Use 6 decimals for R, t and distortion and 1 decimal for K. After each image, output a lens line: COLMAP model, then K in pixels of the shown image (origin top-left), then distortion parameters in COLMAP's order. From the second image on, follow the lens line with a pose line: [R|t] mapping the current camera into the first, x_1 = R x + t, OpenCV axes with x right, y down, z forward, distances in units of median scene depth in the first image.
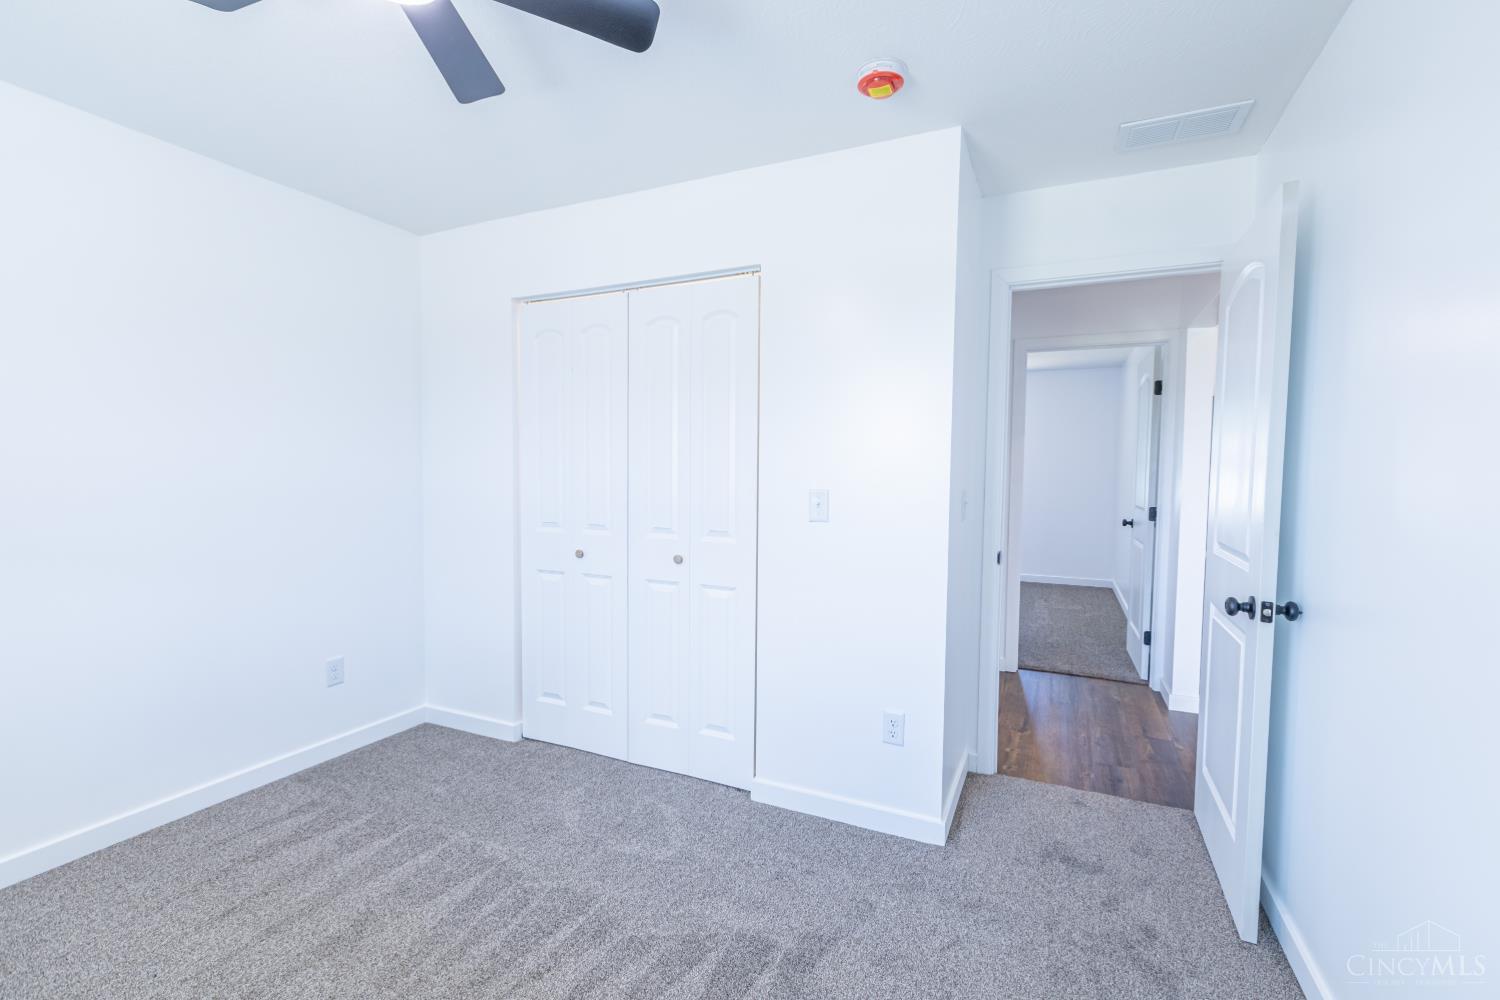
lens RADIAL K [[655.1, 0, 753.7], [0, 655.1, 500.7], [0, 0, 1]] dist [-0.000924, -0.000288]
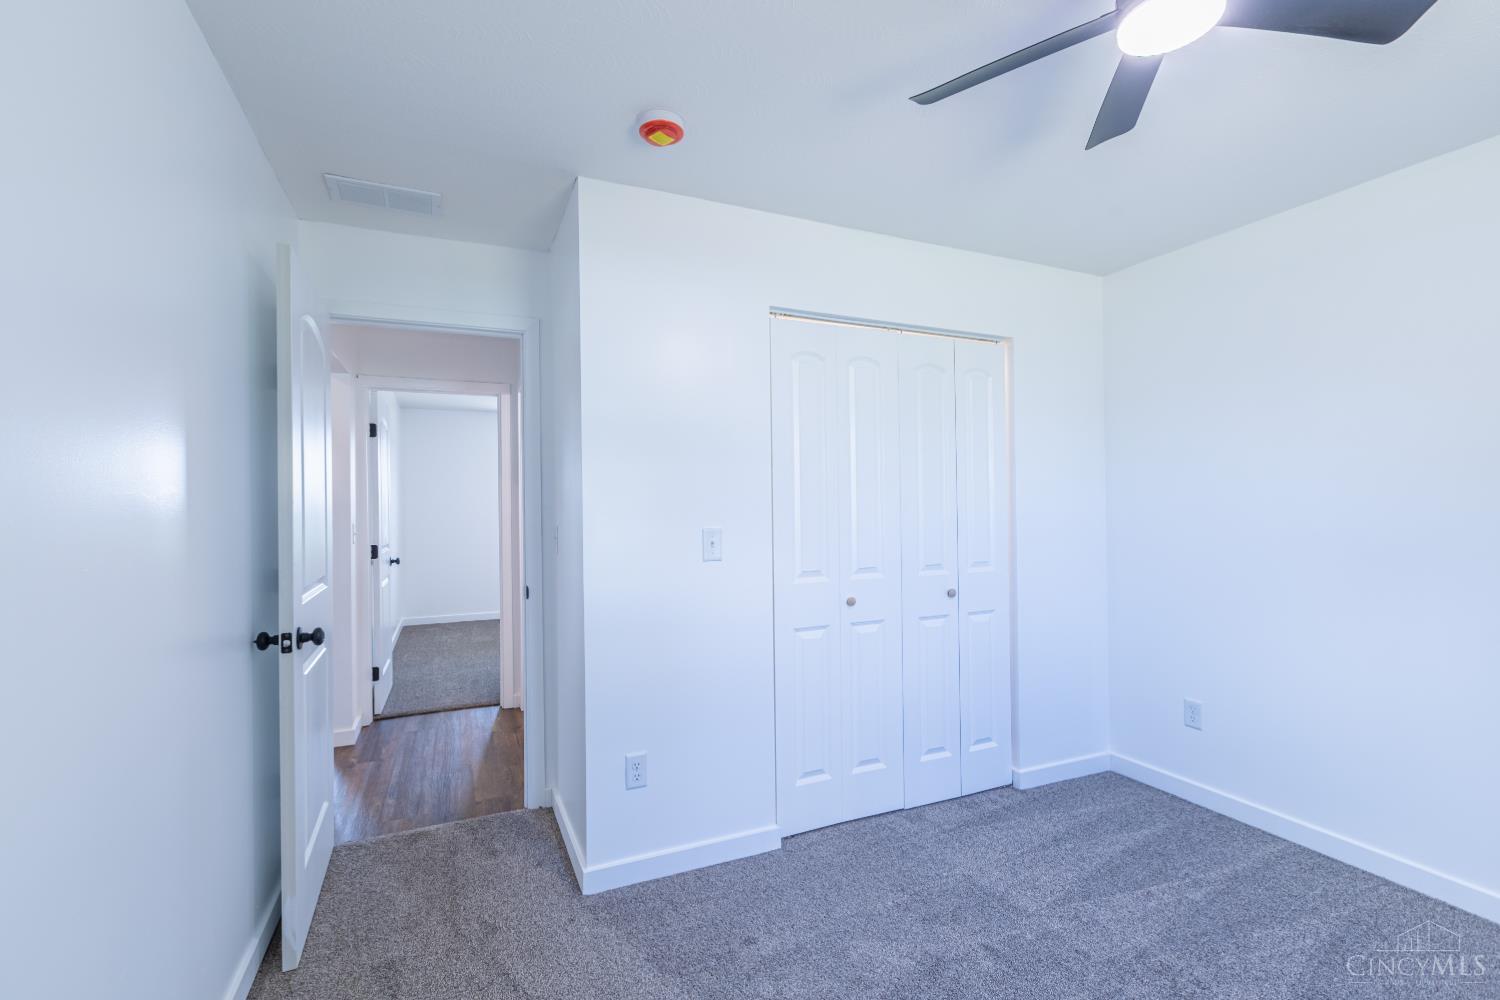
lens RADIAL K [[669.0, 0, 749.7], [0, 669.0, 509.9], [0, 0, 1]] dist [0.000752, 0.000003]
pose [[0.653713, -0.016354, 0.756566, -1.063570], [0.050437, 0.998485, -0.021997, -0.033642], [-0.755060, 0.052539, 0.653547, 0.490980]]
